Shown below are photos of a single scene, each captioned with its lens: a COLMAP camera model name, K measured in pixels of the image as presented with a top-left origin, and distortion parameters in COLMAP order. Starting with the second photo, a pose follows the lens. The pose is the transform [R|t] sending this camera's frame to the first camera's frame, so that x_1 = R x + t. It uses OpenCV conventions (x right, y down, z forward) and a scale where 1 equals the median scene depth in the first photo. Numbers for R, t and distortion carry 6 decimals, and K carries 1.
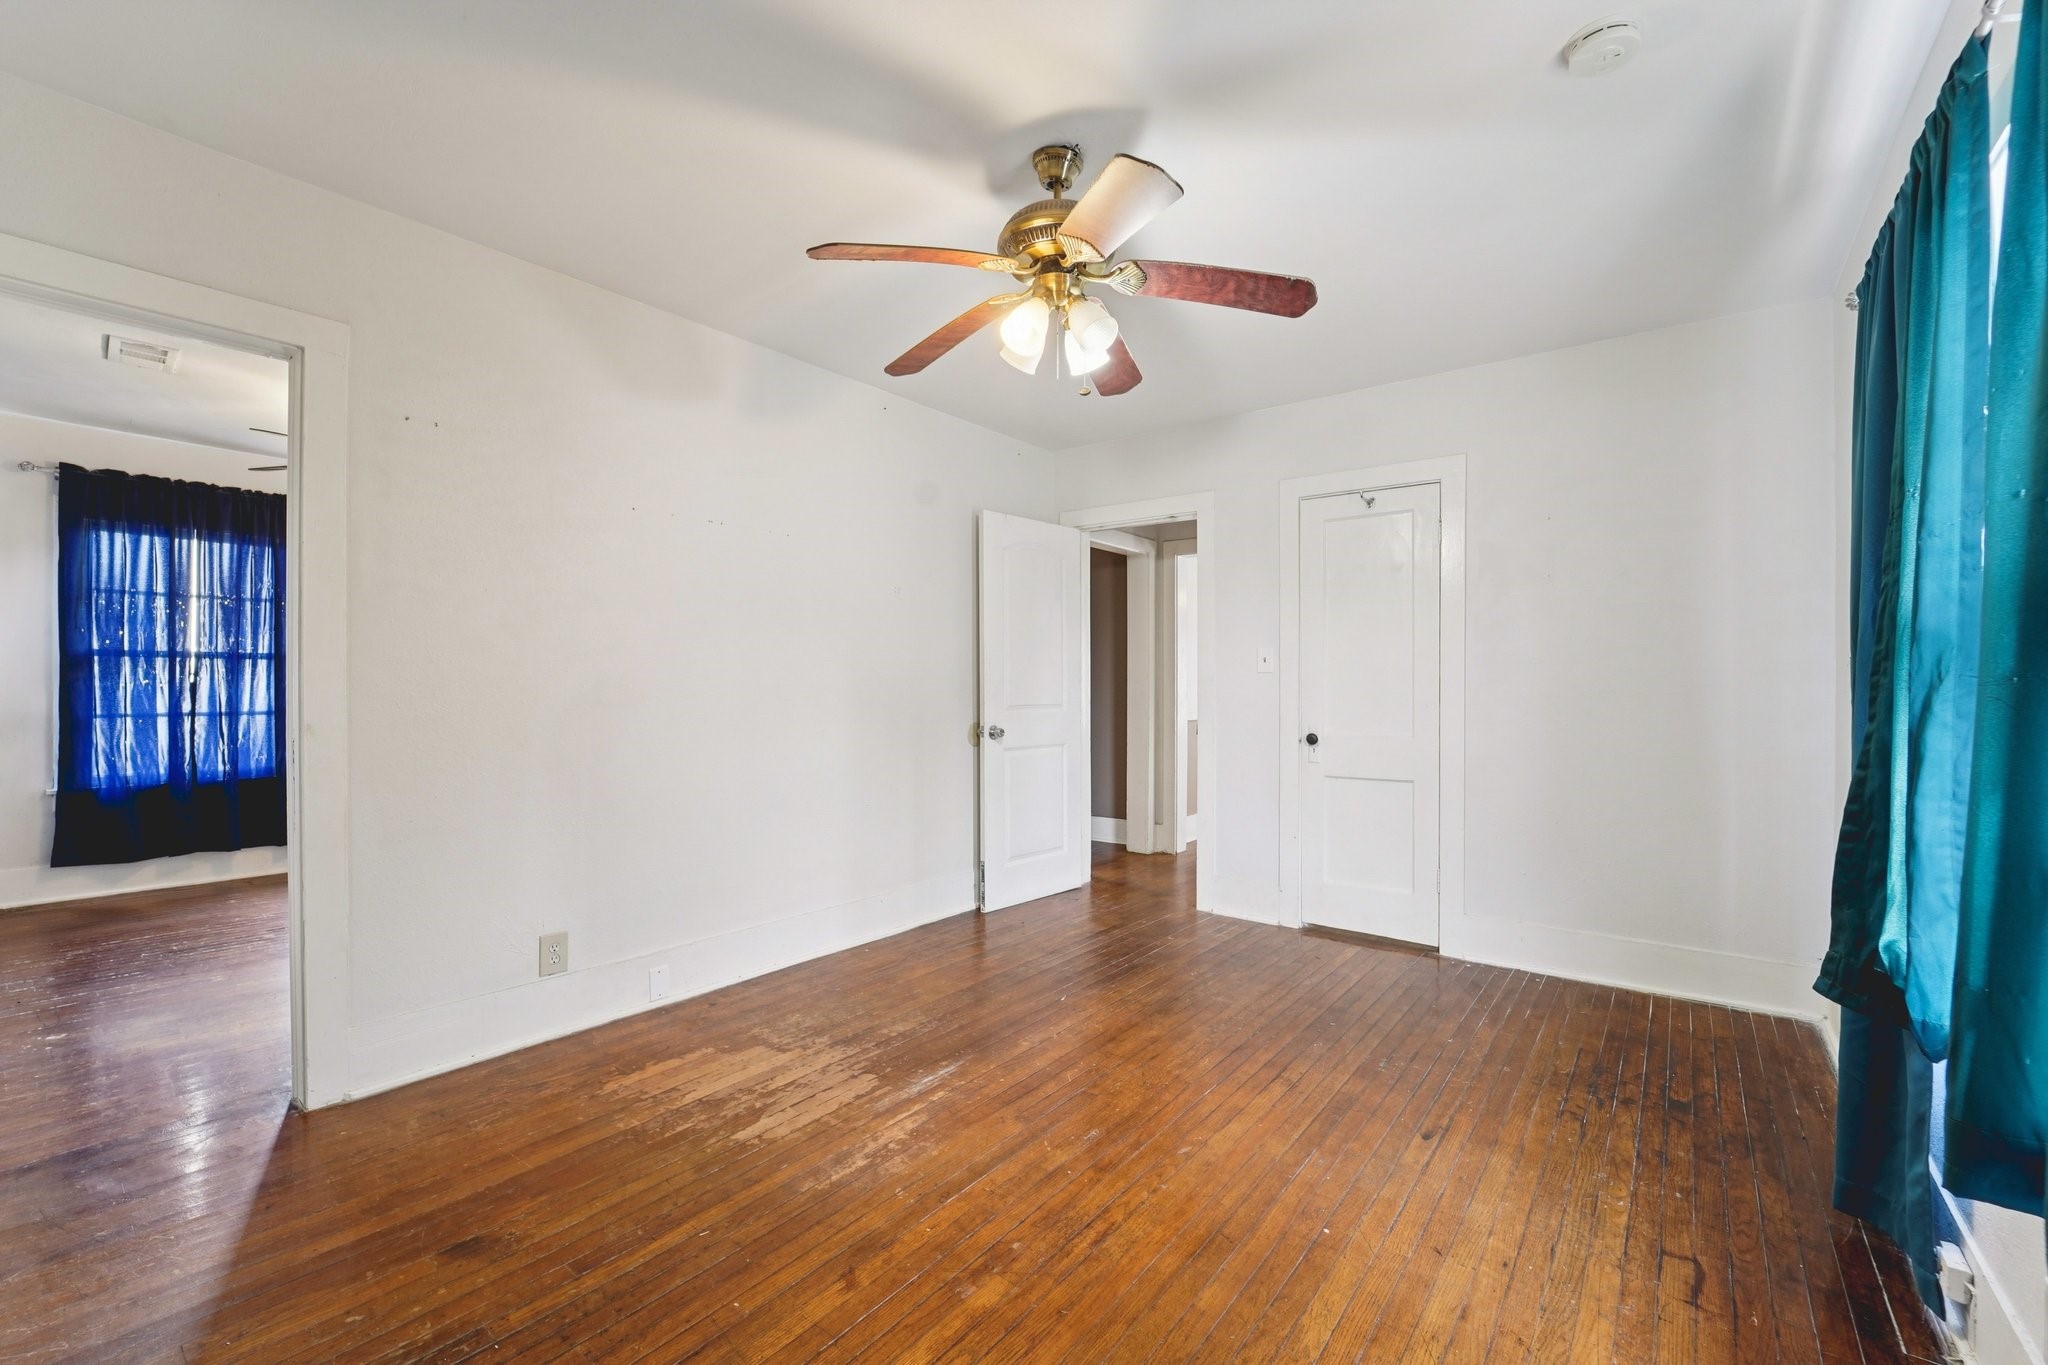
lens RADIAL K [[832.9, 0, 1021.0], [0, 832.9, 683.3], [0, 0, 1]] dist [-0.019824, -0.000316]
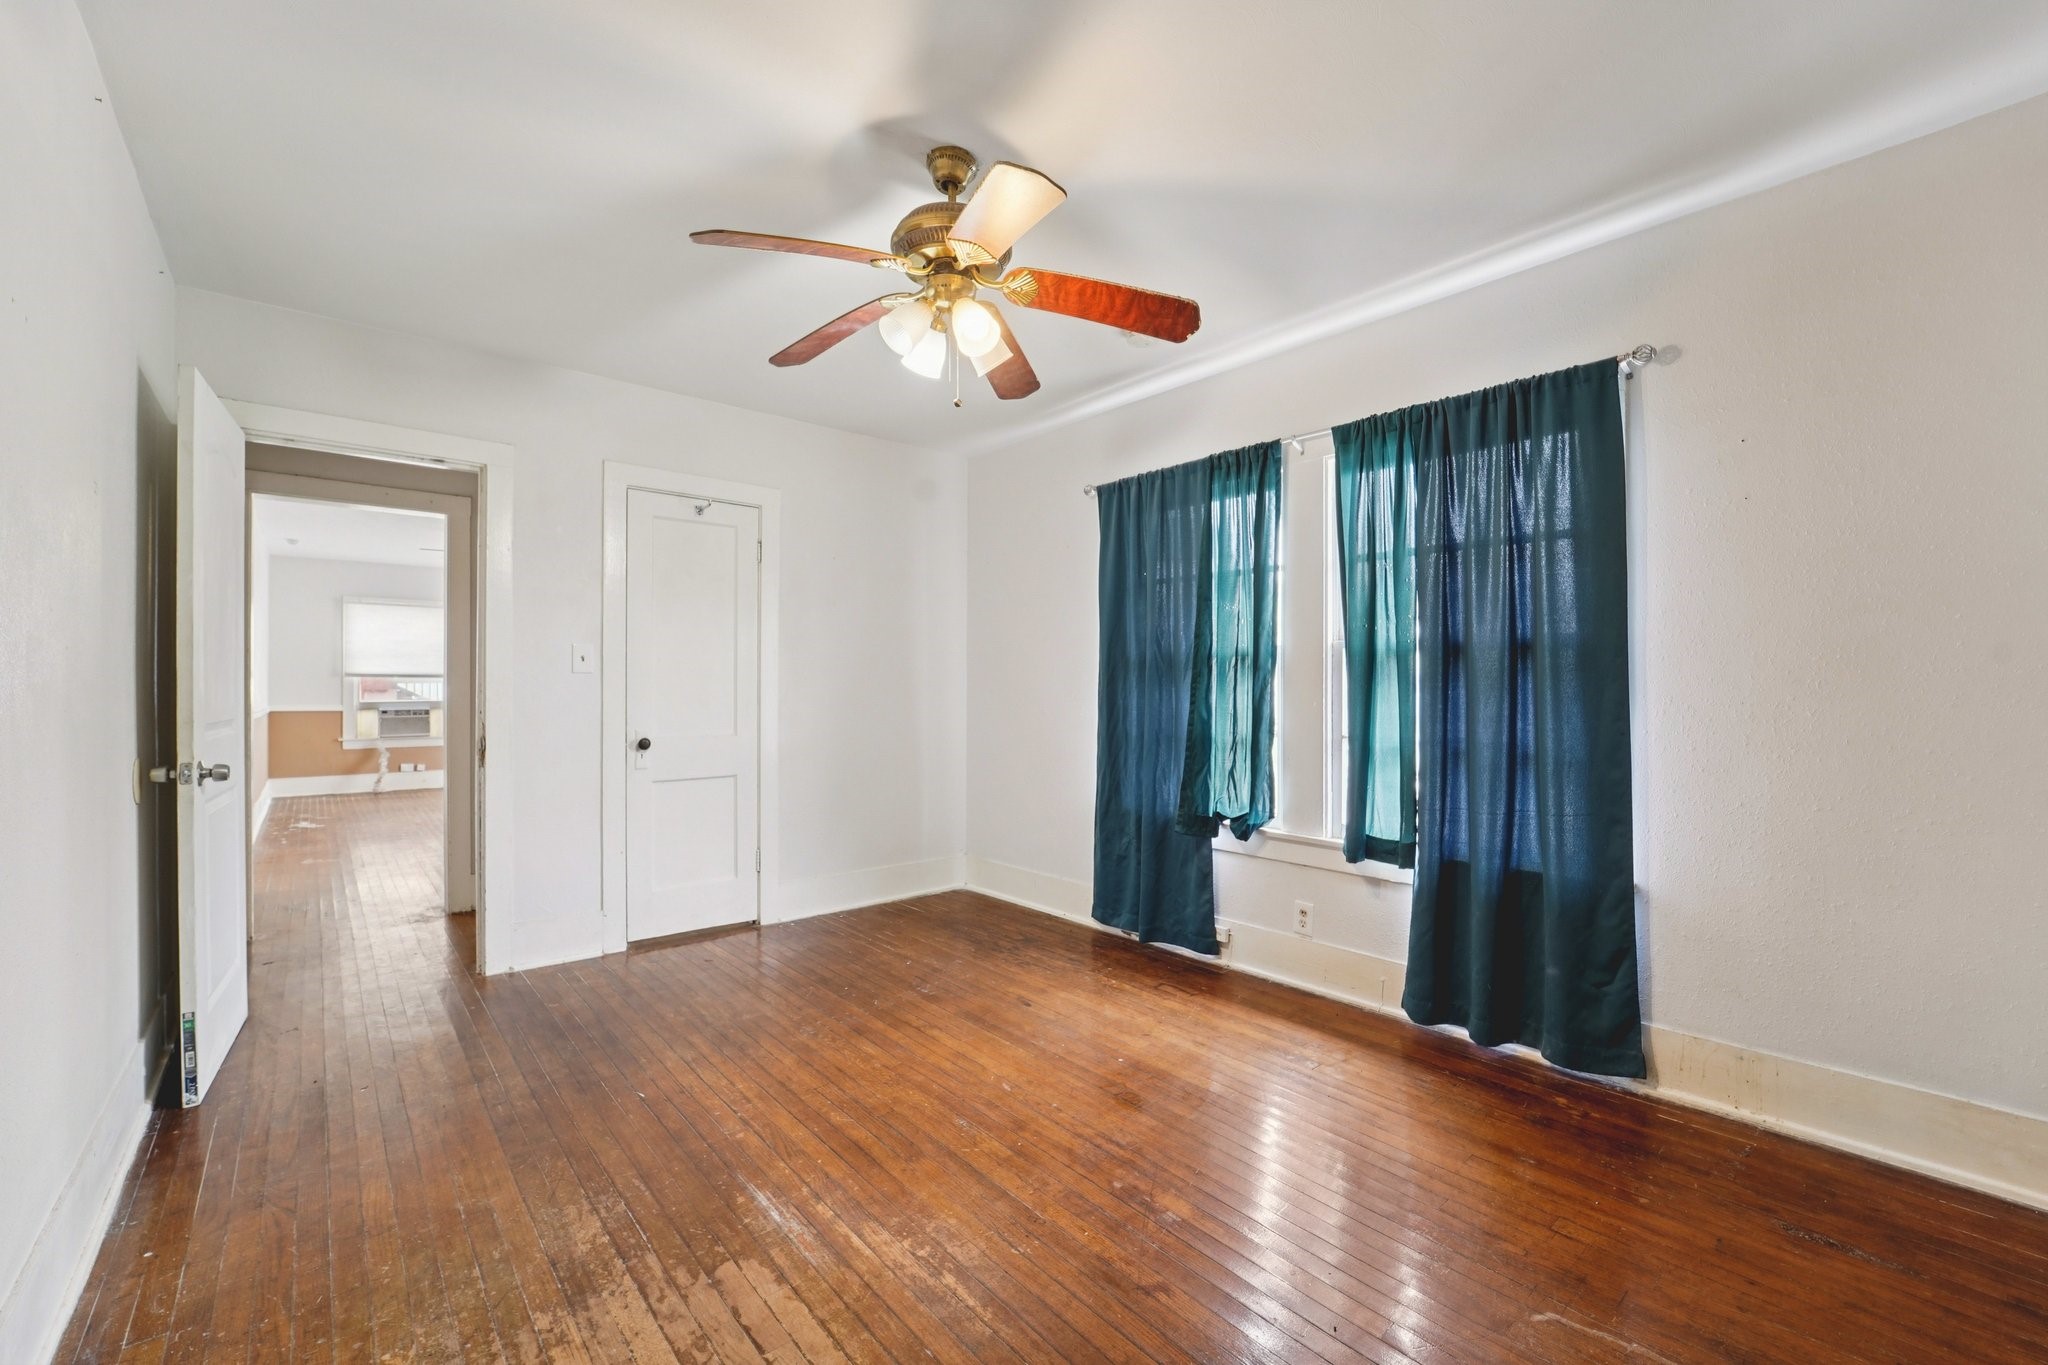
lens RADIAL K [[832.9, 0, 1019.1], [0, 832.9, 692.0], [0, 0, 1]] dist [-0.019824, -0.000316]
pose [[0.192675, -0.006689, 0.981240, -0.747384], [-0.003192, 0.999967, 0.007444, -0.002528], [-0.981257, -0.004566, 0.192647, 0.599774]]
